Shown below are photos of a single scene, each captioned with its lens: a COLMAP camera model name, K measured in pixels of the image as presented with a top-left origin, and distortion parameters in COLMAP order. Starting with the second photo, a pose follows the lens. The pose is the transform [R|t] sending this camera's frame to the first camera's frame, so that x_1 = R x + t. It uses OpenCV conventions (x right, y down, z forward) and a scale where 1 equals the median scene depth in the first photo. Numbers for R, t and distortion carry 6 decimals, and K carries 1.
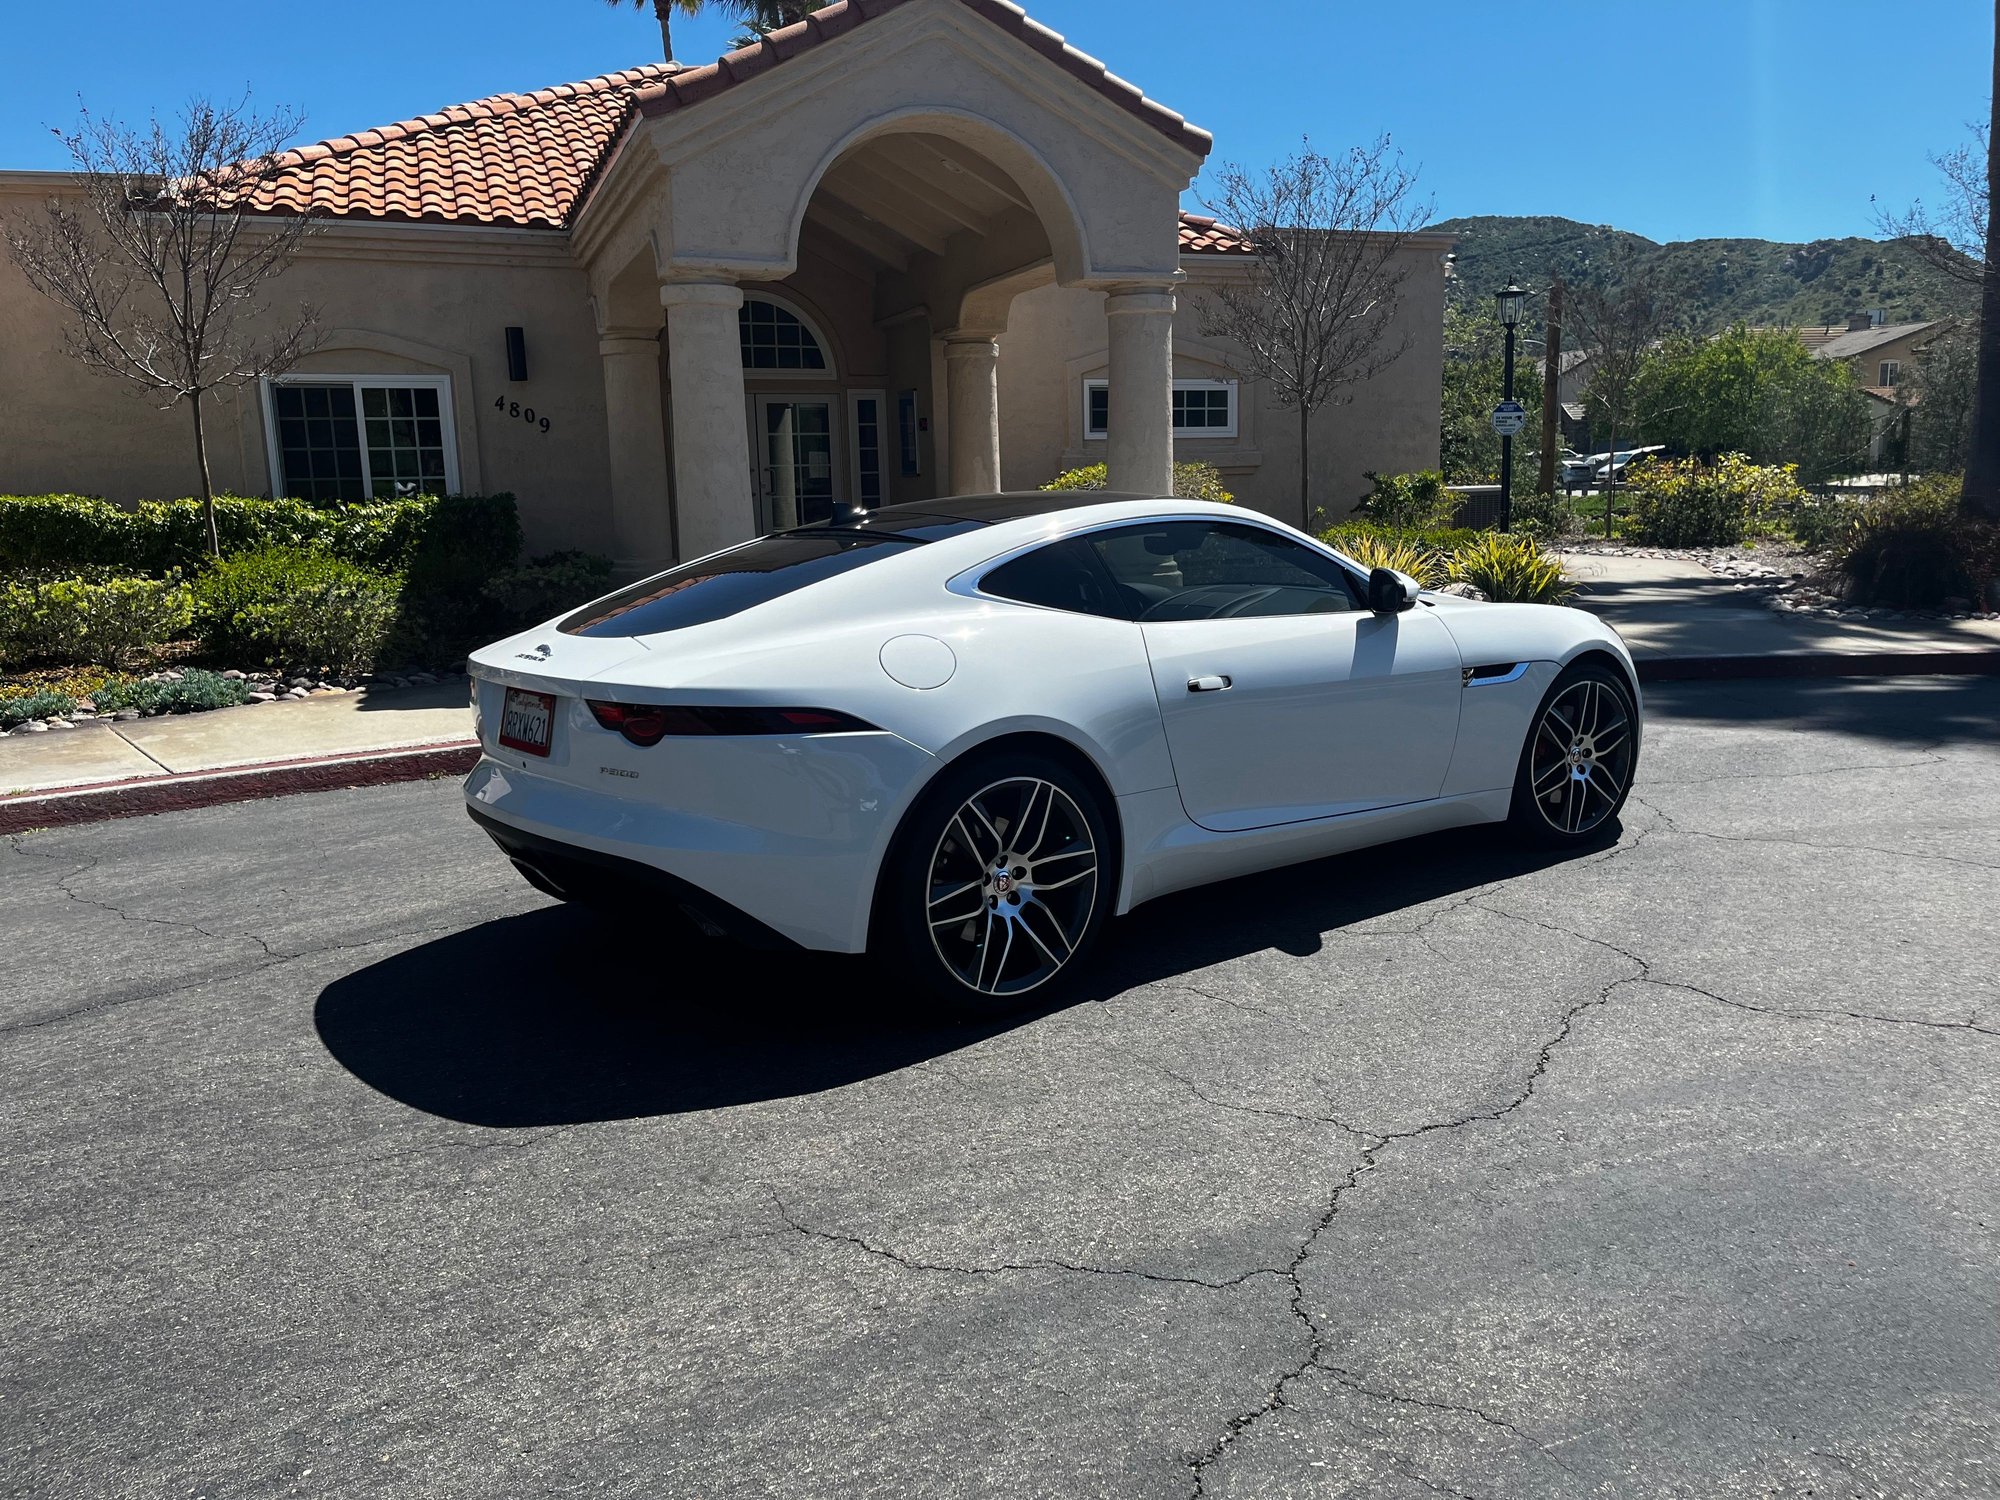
lens RADIAL K [[1520.1, 0, 1019.6], [0, 1520.1, 739.6], [0, 0, 1]] dist [0.072291, -0.098041]
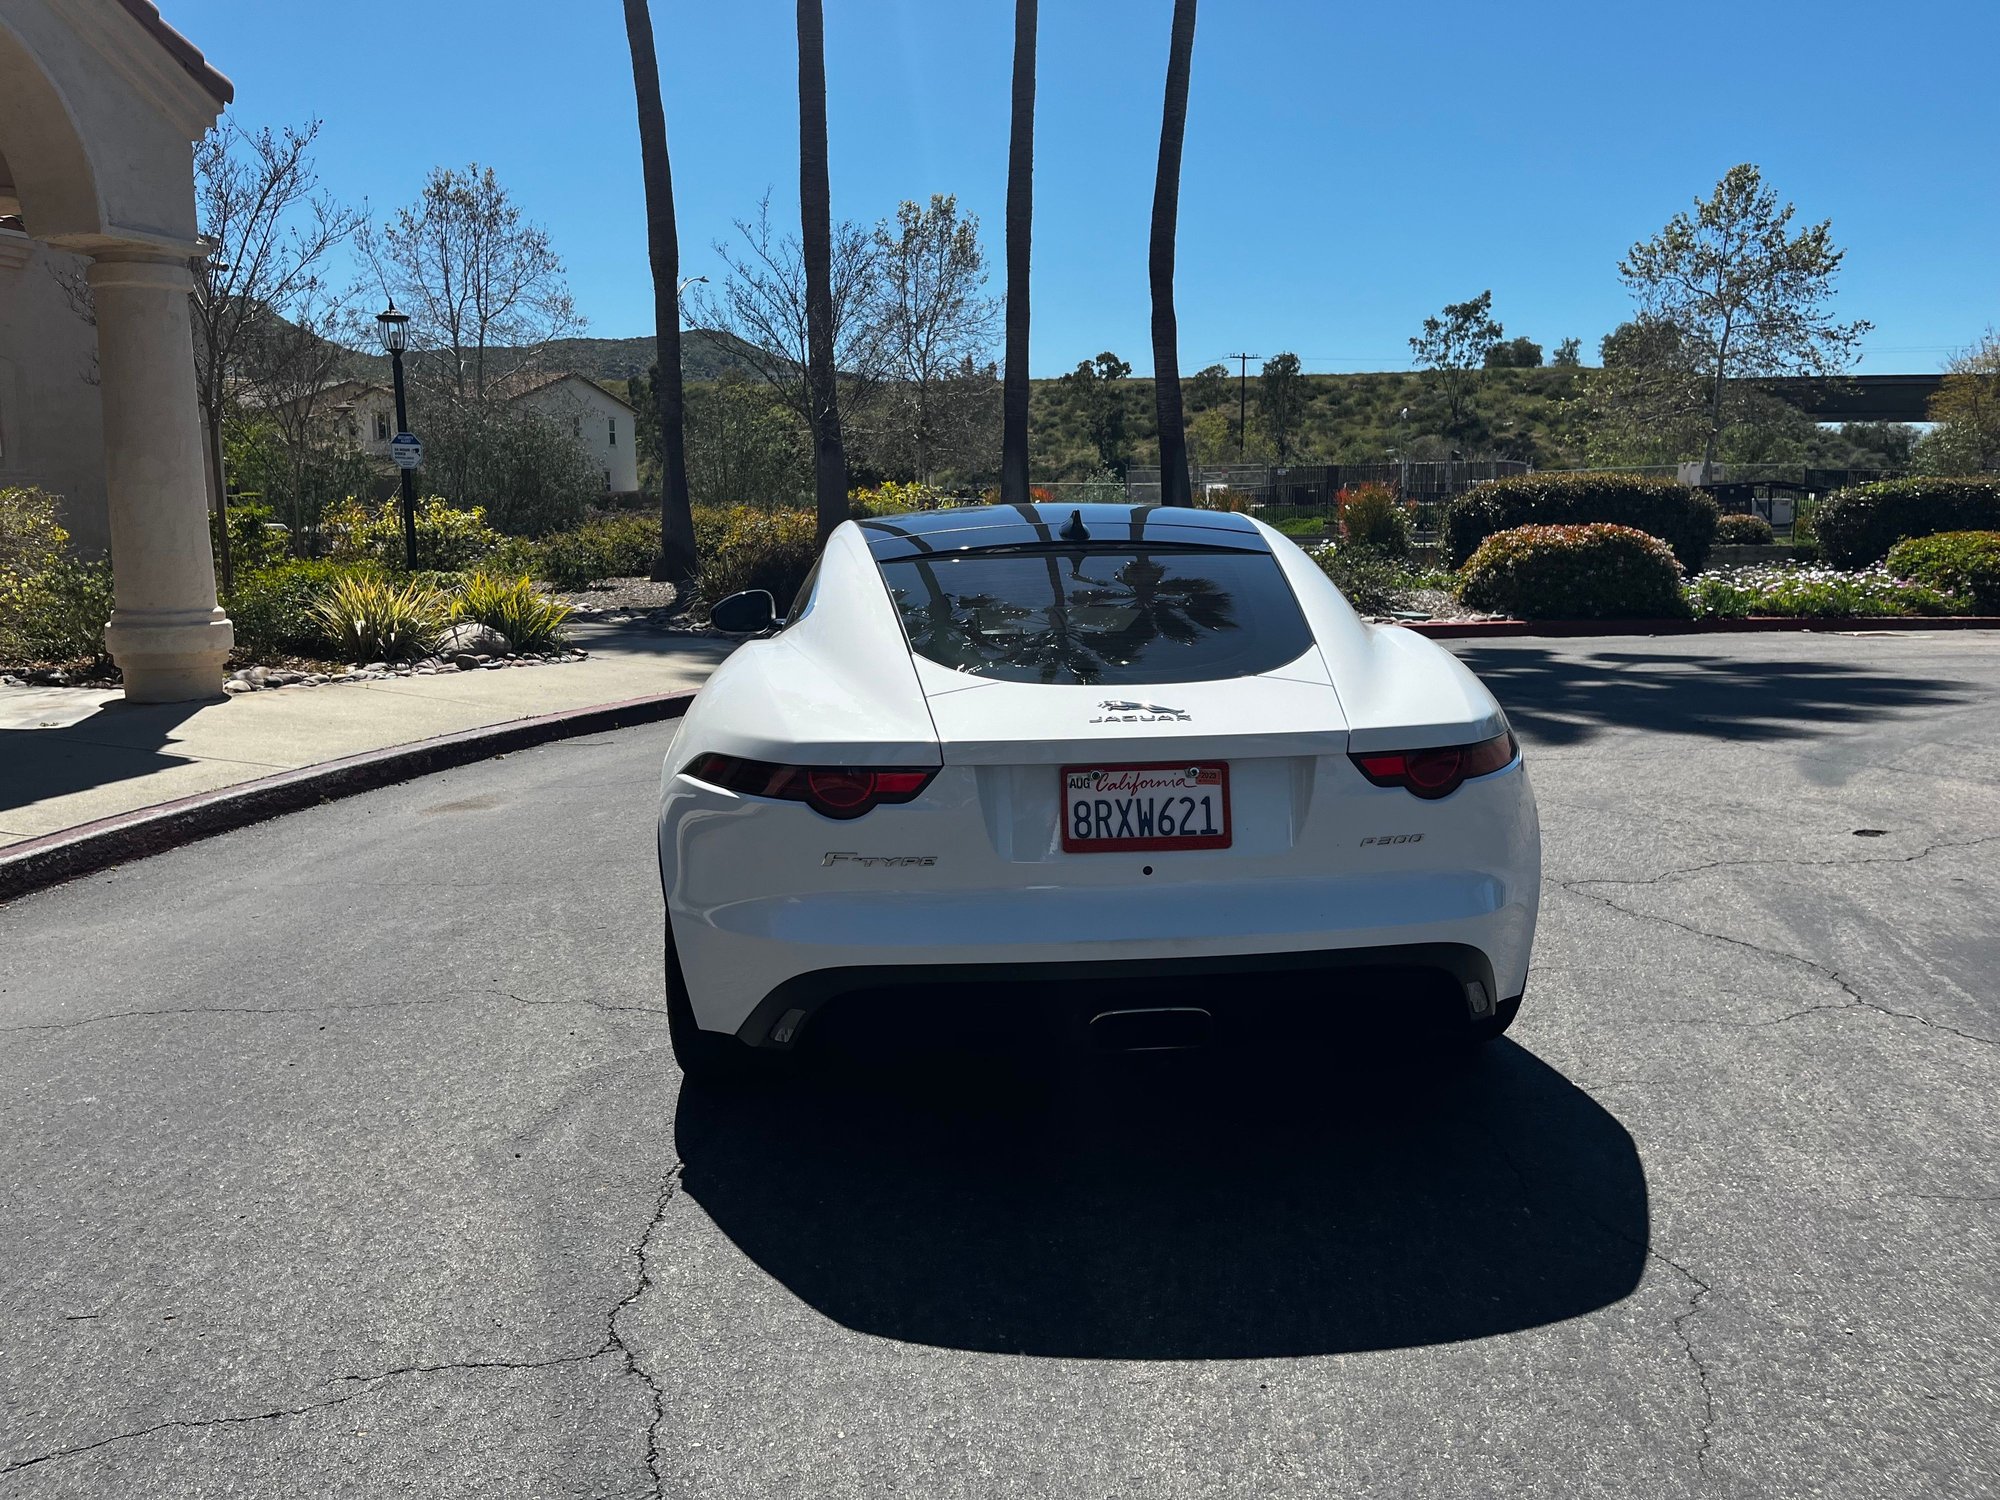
lens RADIAL K [[1520.1, 0, 995.4], [0, 1520.1, 739.2], [0, 0, 1]] dist [0.072291, -0.098041]
pose [[0.566169, -0.108118, 0.817168, -0.375437], [0.134182, 0.990226, 0.038047, -0.032163], [-0.813294, 0.088108, 0.575143, 0.262780]]
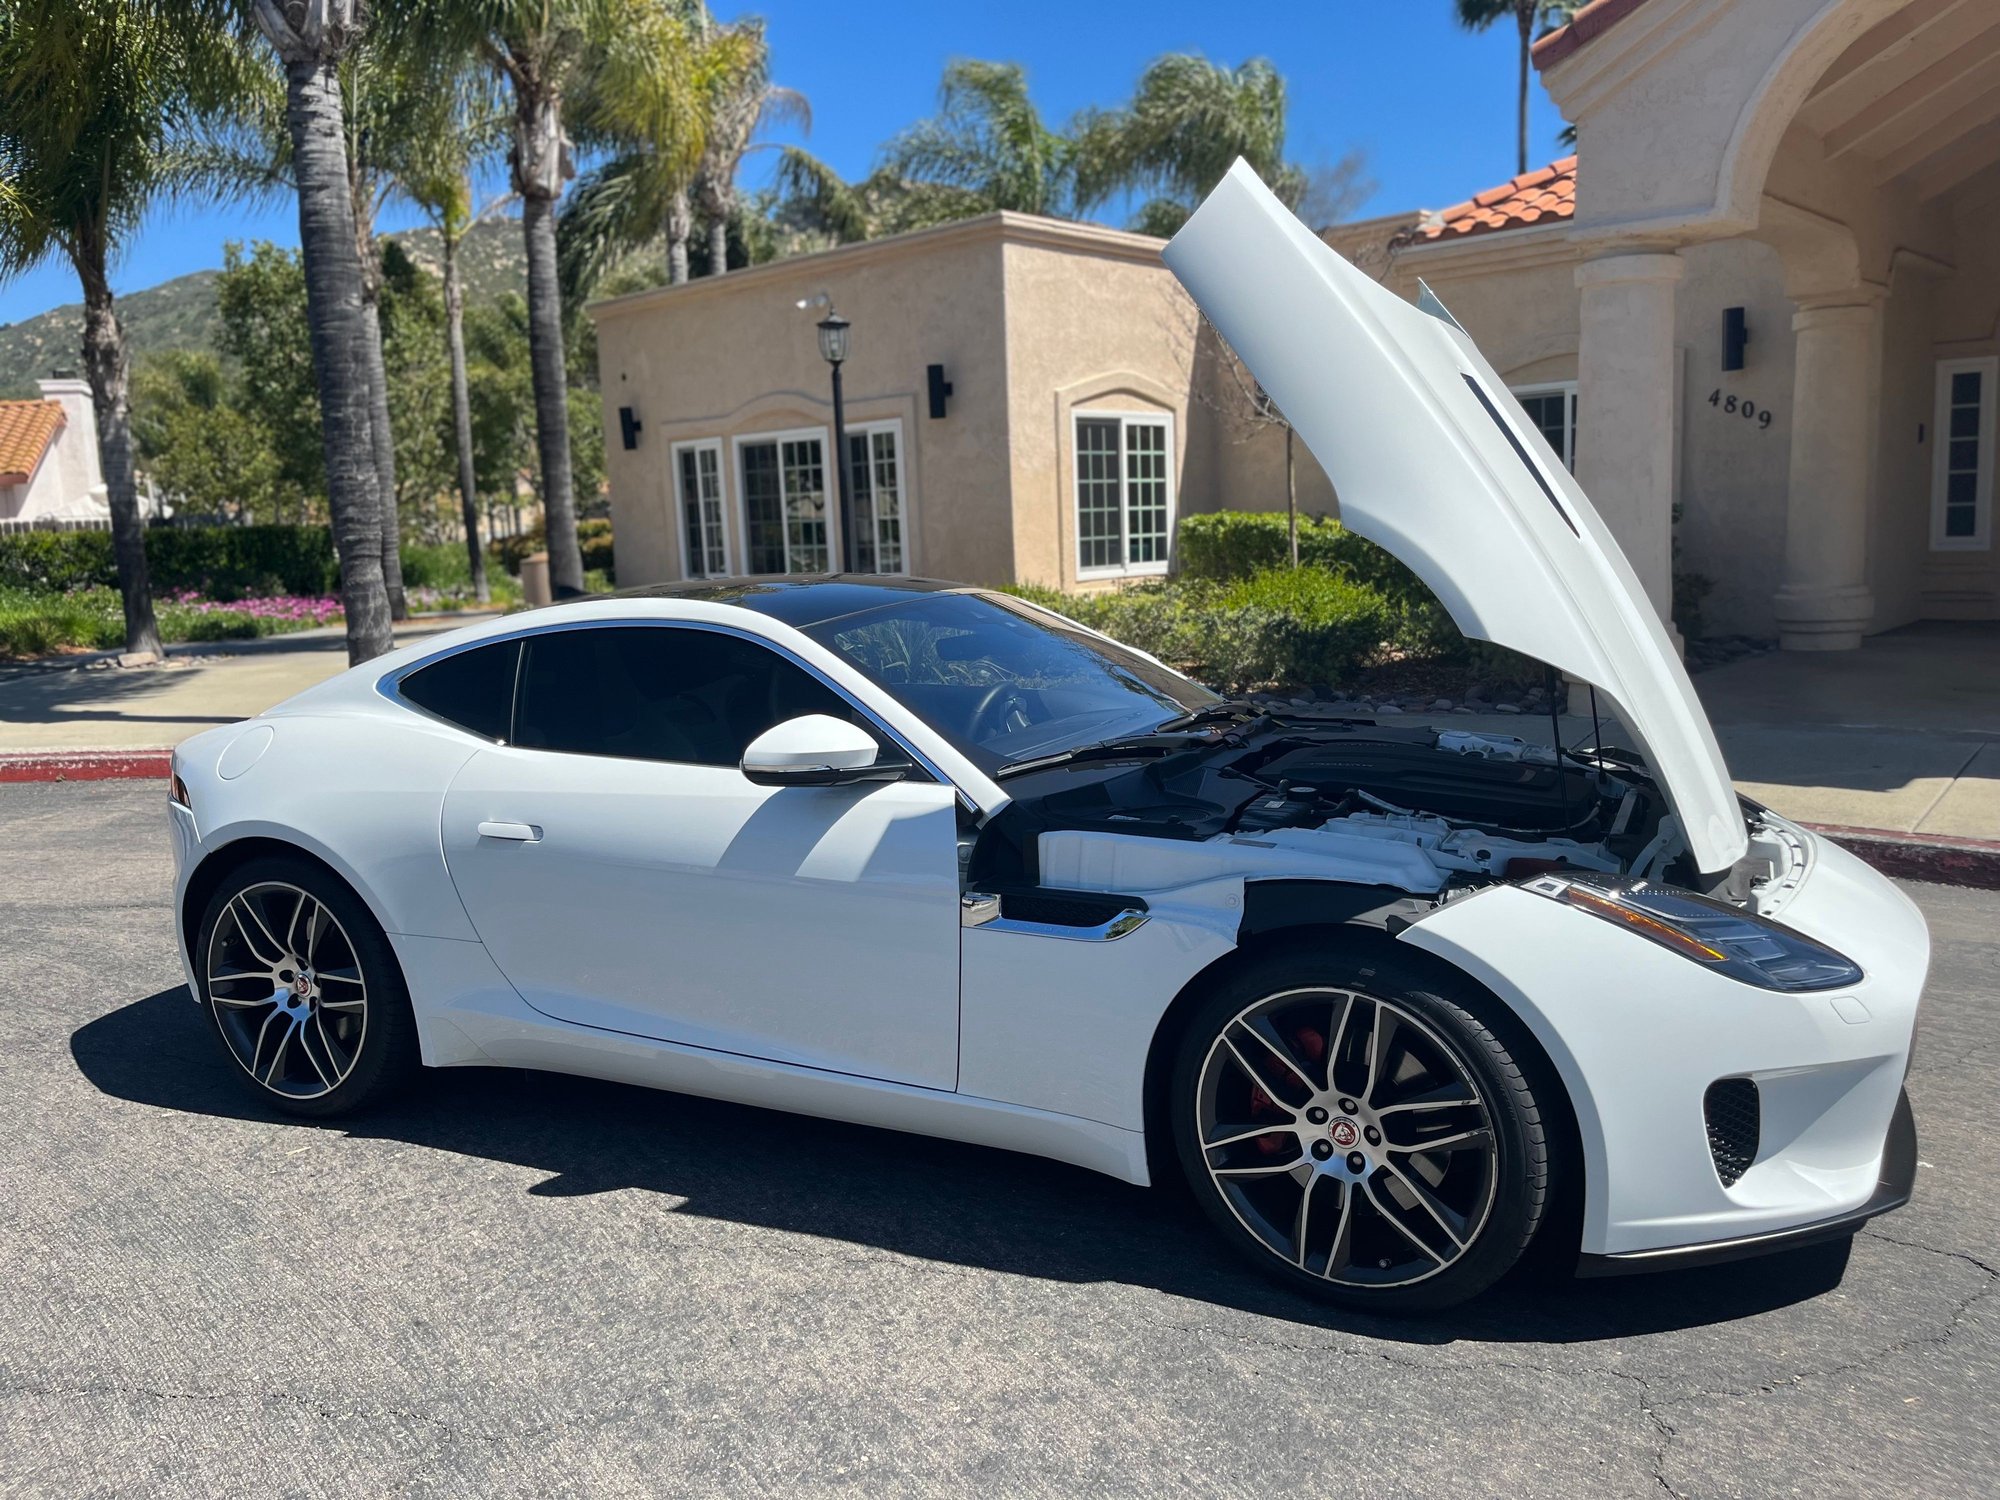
lens RADIAL K [[1520.1, 0, 1005.7], [0, 1520.1, 760.0], [0, 0, 1]] dist [0.072291, -0.098041]
pose [[0.429434, 0.146762, -0.891093, 0.417037], [-0.120625, 0.987187, 0.104458, -0.083272], [0.895006, 0.062631, 0.441635, 0.376074]]
